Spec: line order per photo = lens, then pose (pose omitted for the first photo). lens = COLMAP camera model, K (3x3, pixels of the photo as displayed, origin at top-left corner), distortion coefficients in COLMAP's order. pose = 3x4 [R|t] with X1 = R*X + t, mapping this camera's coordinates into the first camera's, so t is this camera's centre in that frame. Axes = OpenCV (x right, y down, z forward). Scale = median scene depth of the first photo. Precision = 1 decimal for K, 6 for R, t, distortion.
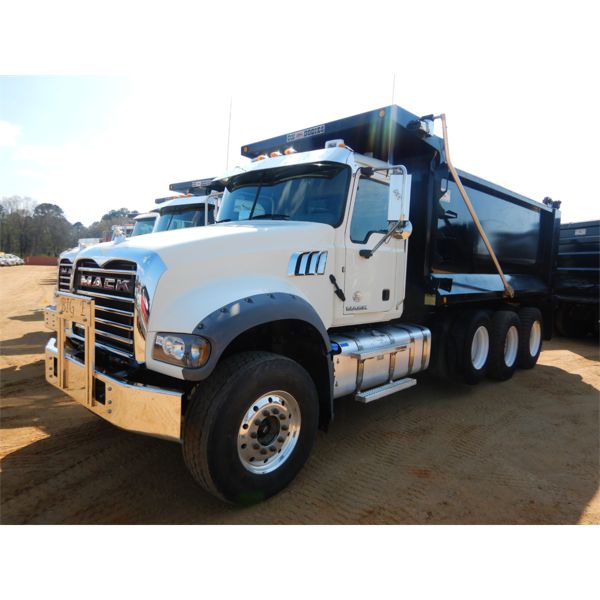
lens RADIAL K [[434.7, 0, 308.6], [0, 434.7, 296.8], [0, 0, 1]] dist [-0.015448, 0.001699]
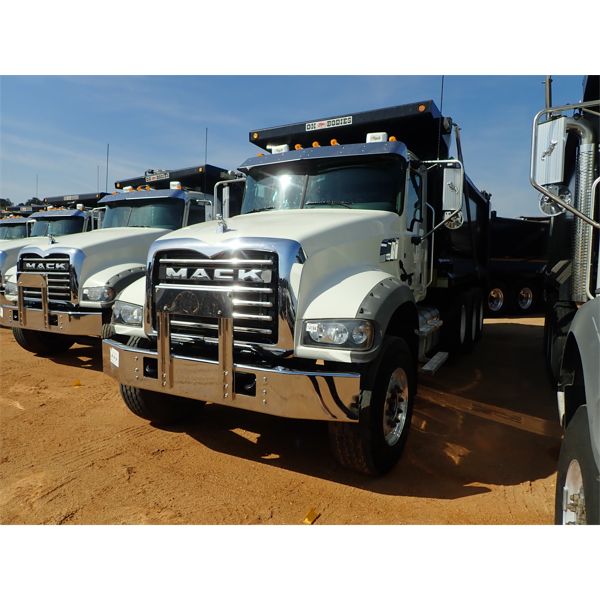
lens RADIAL K [[451.5, 0, 283.6], [0, 451.5, 298.6], [0, 0, 1]] dist [0.014521, -0.006721]
pose [[0.960542, -0.048350, 0.273901, -0.546089], [0.042528, 0.998726, 0.027159, 0.001410], [-0.274866, -0.014439, 0.961374, -0.002306]]
